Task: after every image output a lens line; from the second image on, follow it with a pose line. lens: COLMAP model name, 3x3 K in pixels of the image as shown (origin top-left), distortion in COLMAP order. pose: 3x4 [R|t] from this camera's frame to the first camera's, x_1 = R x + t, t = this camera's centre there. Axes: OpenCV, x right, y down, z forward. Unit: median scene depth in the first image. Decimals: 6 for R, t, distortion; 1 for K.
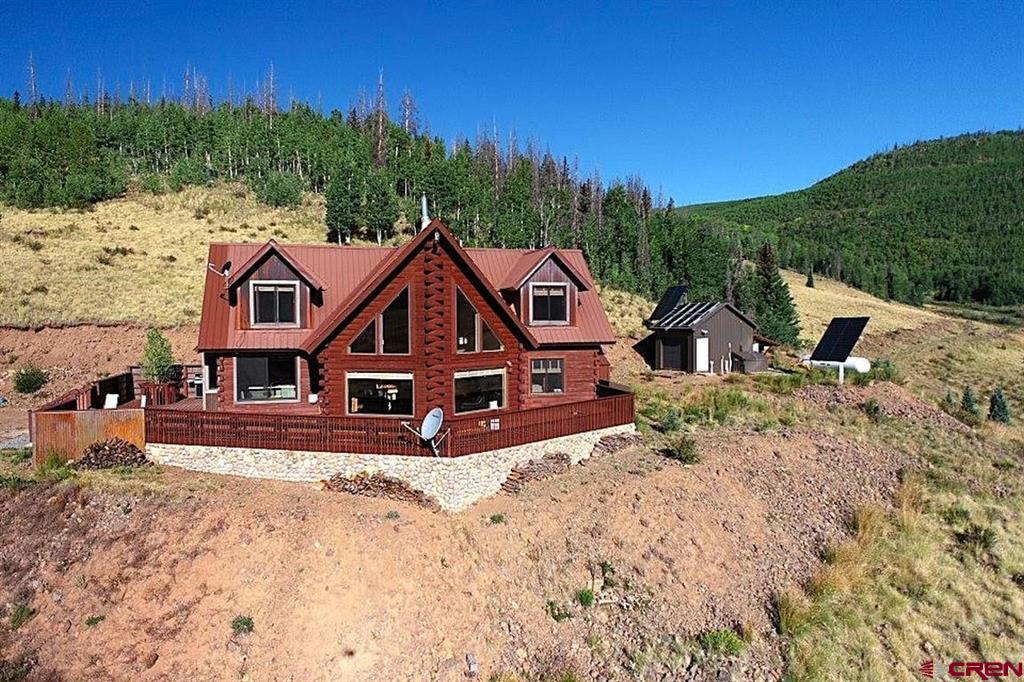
lens RADIAL K [[689.9, 0, 509.5], [0, 689.9, 343.3], [0, 0, 1]] dist [-0.008375, 0.003694]
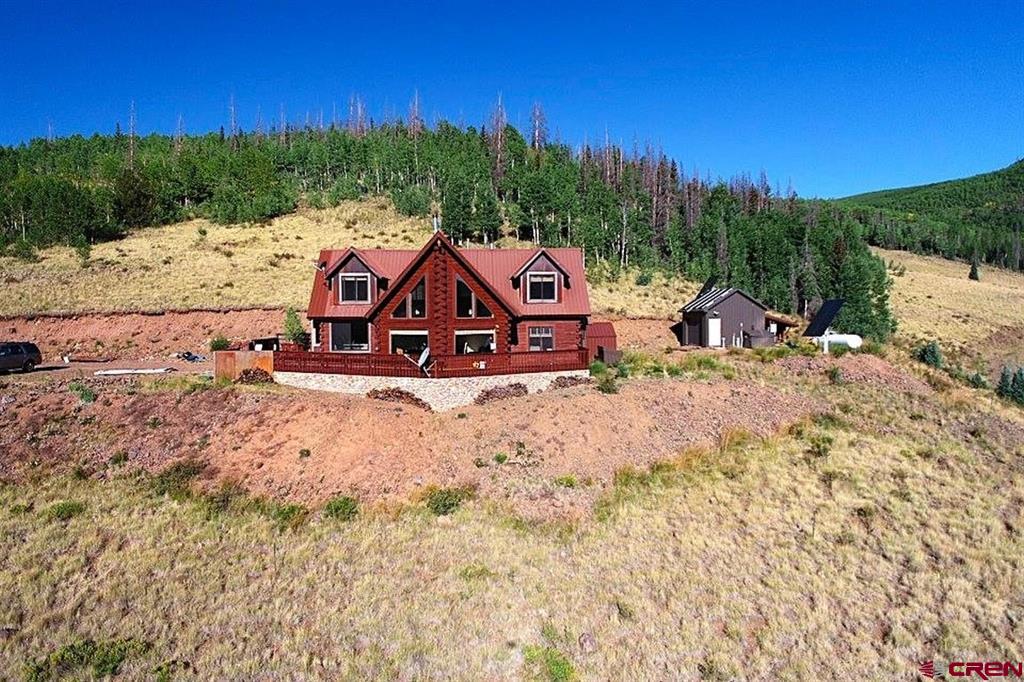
lens RADIAL K [[689.9, 0, 509.5], [0, 689.9, 343.3], [0, 0, 1]] dist [-0.008375, 0.003694]
pose [[0.973749, 0.006918, -0.227519, 0.309396], [-0.006310, 0.999974, 0.003397, 0.051472], [0.227537, -0.001872, 0.973768, -0.376735]]
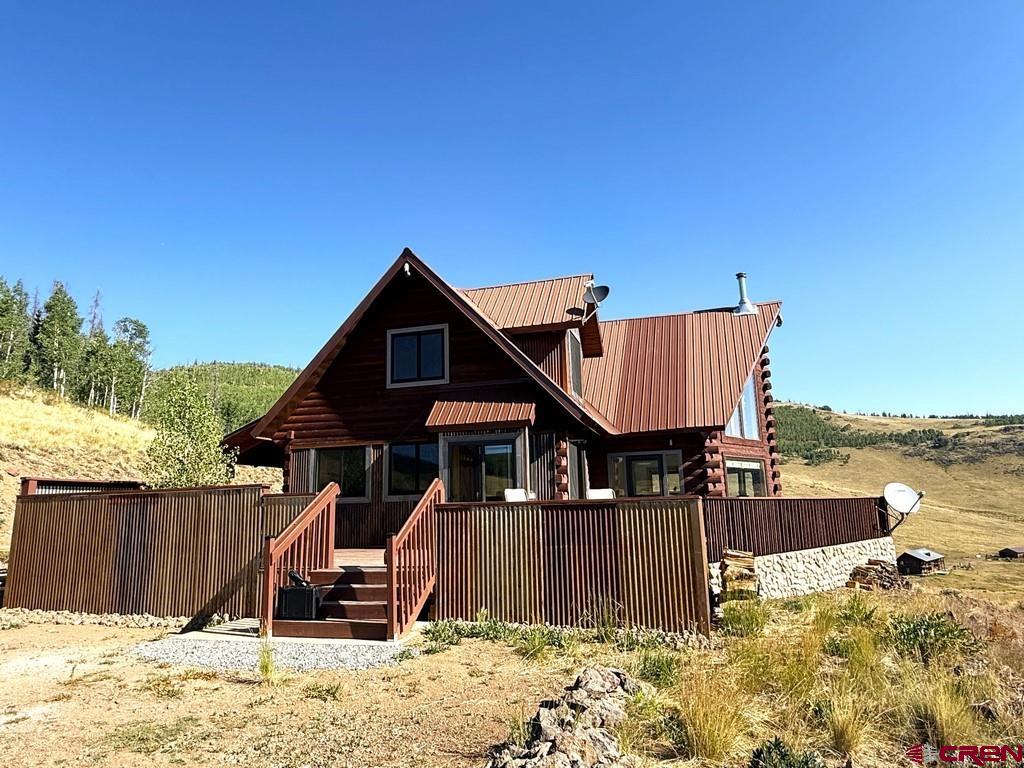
lens RADIAL K [[643.9, 0, 512.1], [0, 643.9, 386.7], [0, 0, 1]] dist [-0.000244, 0.000114]
pose [[0.533902, 0.151476, 0.831867, -0.797179], [0.052971, 0.975898, -0.211700, 0.083061], [-0.843885, 0.157091, 0.513011, 0.650579]]
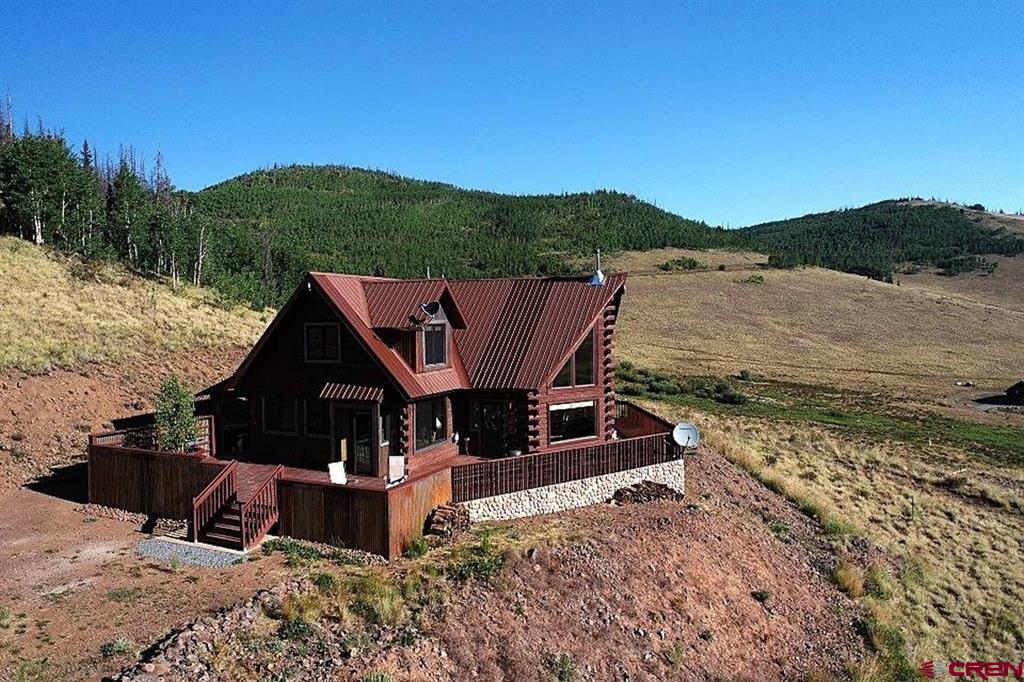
lens RADIAL K [[689.9, 0, 509.5], [0, 689.9, 343.3], [0, 0, 1]] dist [-0.008375, 0.003694]
pose [[0.649244, -0.029722, 0.759999, -0.894681], [0.034011, 0.999371, 0.010029, -0.057814], [-0.759819, 0.019337, 0.649847, 0.260767]]
